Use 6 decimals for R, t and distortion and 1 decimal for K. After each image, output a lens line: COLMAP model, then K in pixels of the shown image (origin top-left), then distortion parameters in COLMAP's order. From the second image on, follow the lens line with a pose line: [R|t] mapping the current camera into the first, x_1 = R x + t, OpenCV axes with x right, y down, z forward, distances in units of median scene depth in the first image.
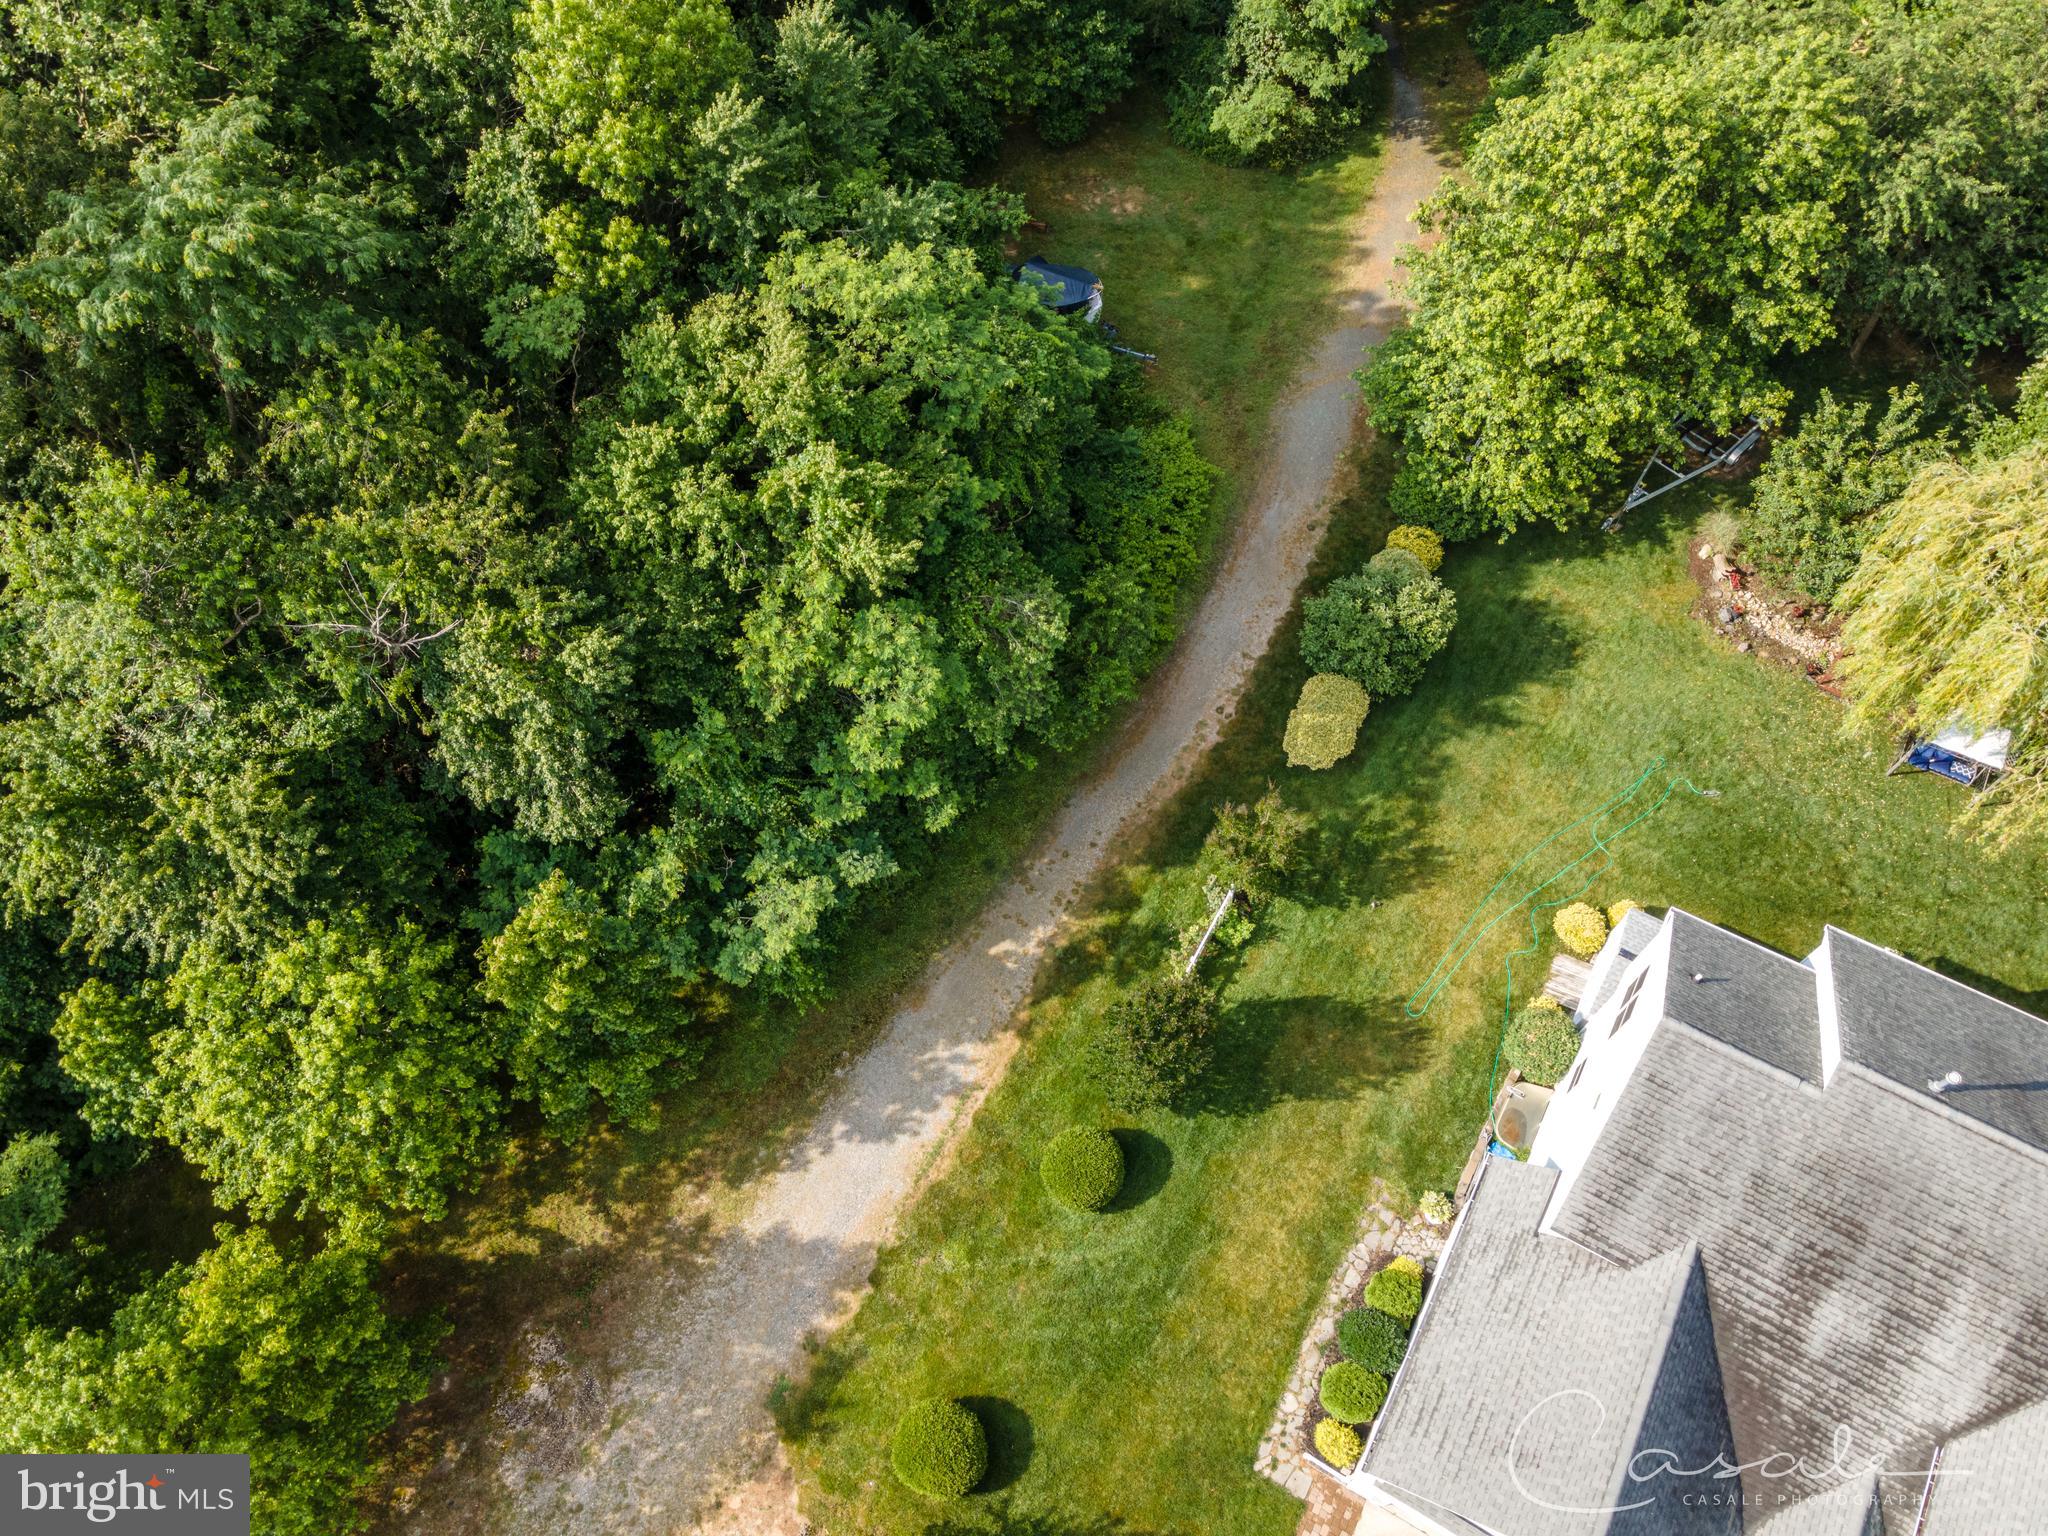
lens RADIAL K [[1436.2, 0, 1023.2], [0, 1436.2, 768.2], [0, 0, 1]] dist [0.041248, 0.001260]
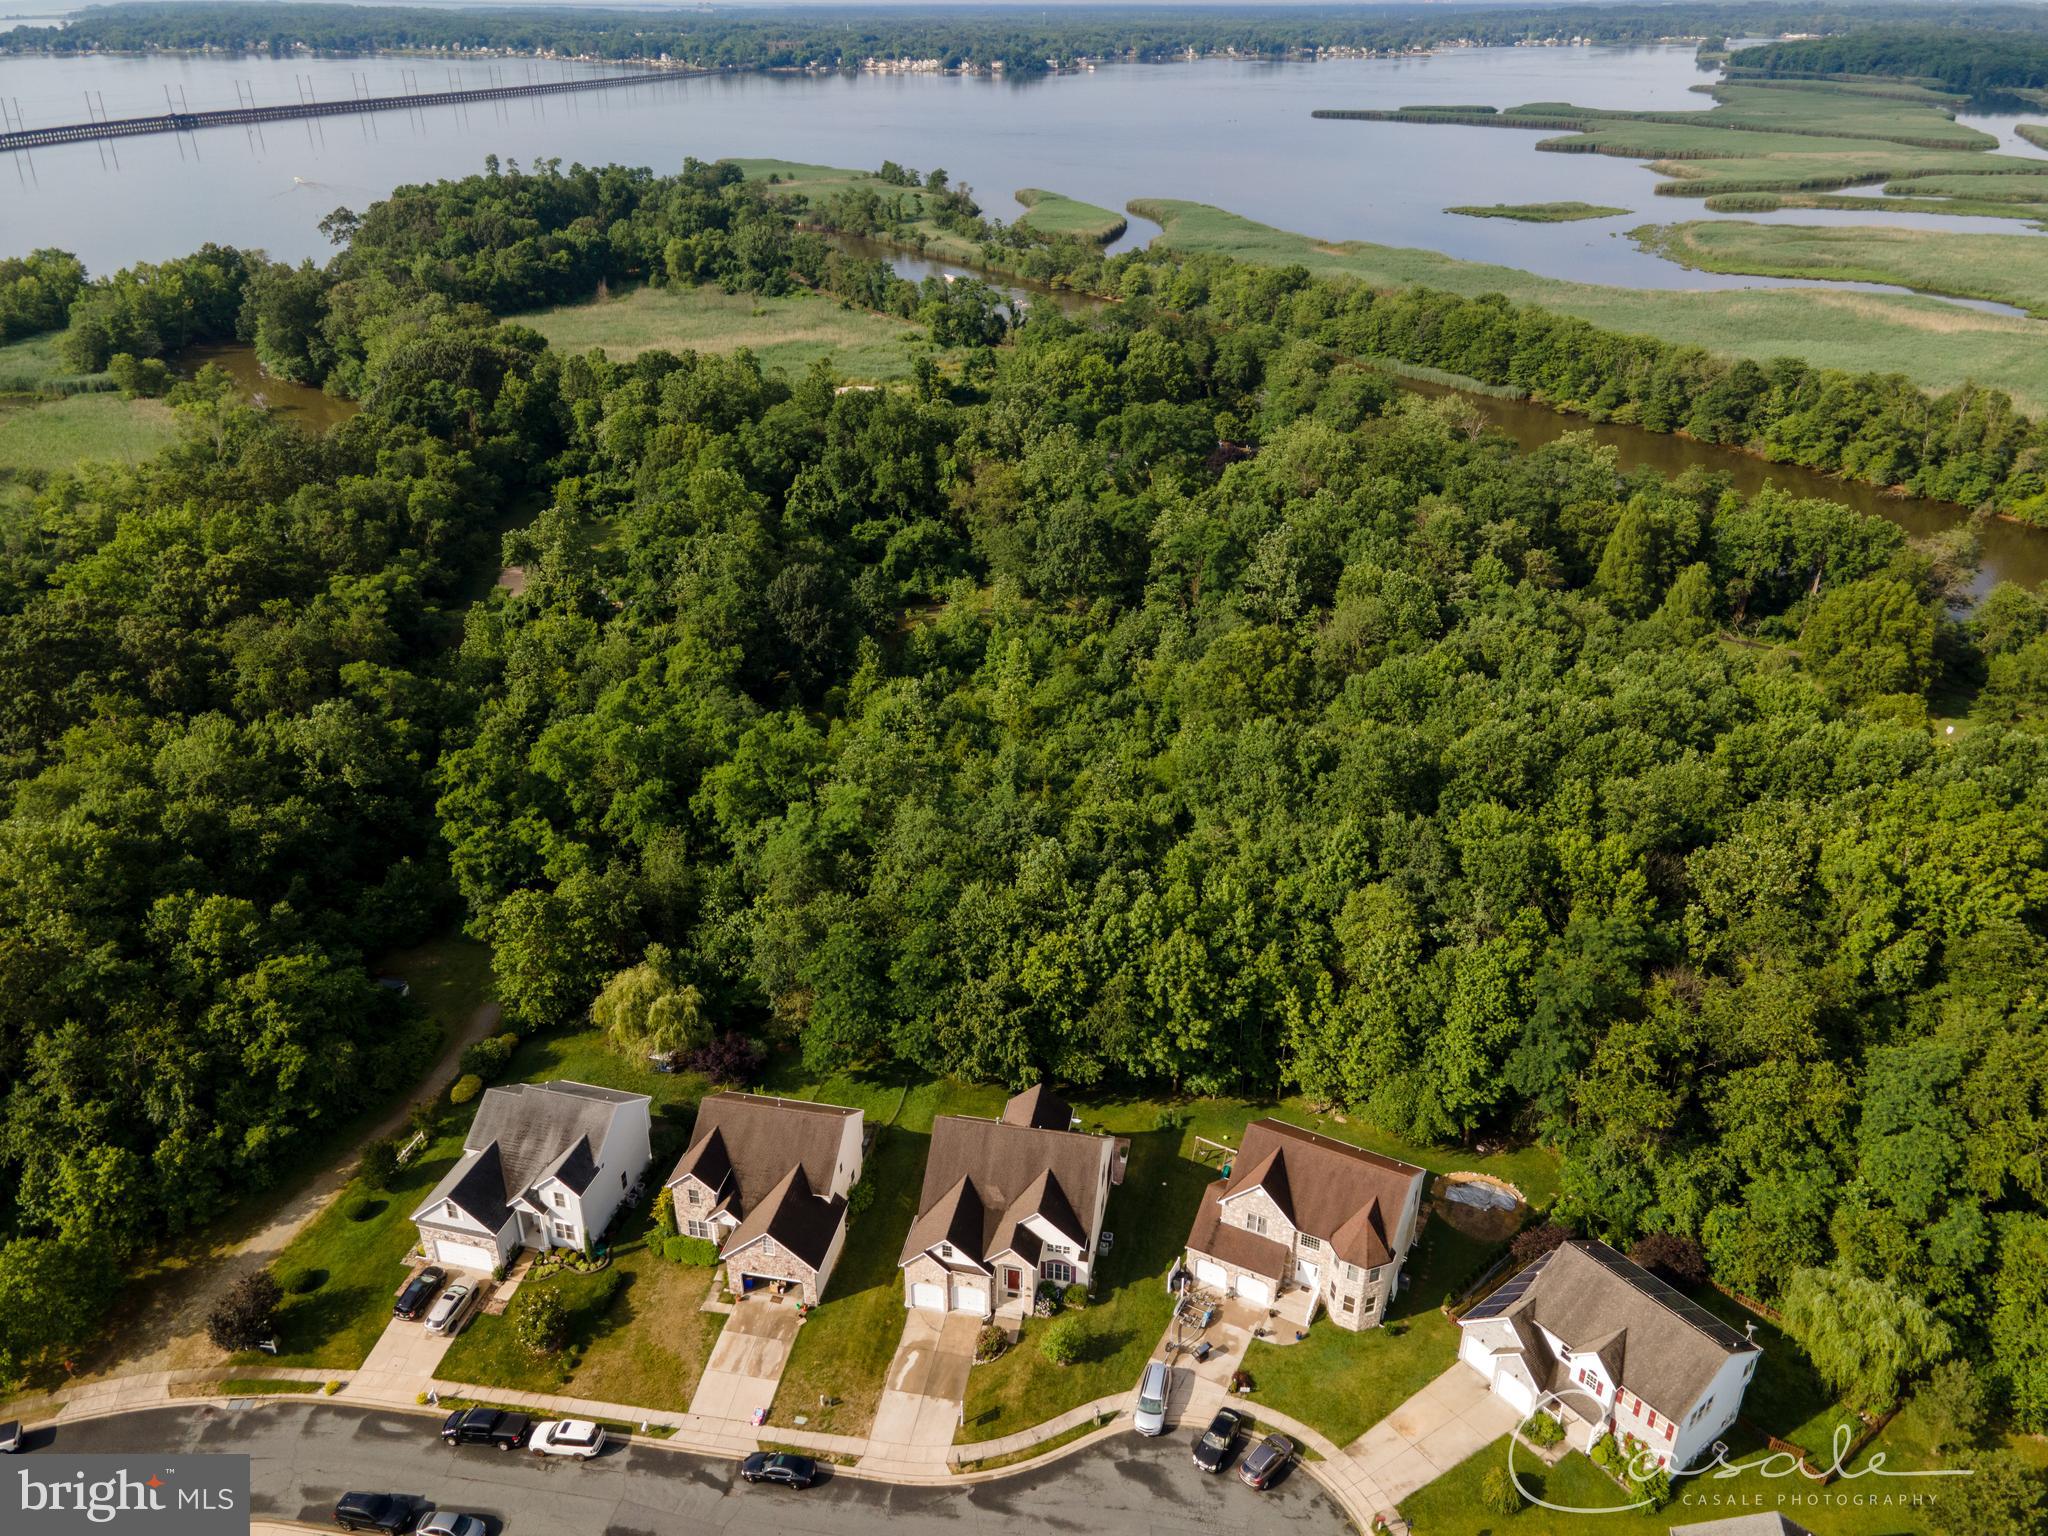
lens RADIAL K [[1436.2, 0, 1023.6], [0, 1436.2, 767.3], [0, 0, 1]] dist [0.041248, 0.001260]
pose [[0.964317, -0.105093, 0.242997, 0.873196], [0.220909, 0.825266, -0.519746, 1.634274], [-0.145915, 0.554880, 0.819034, -2.664574]]
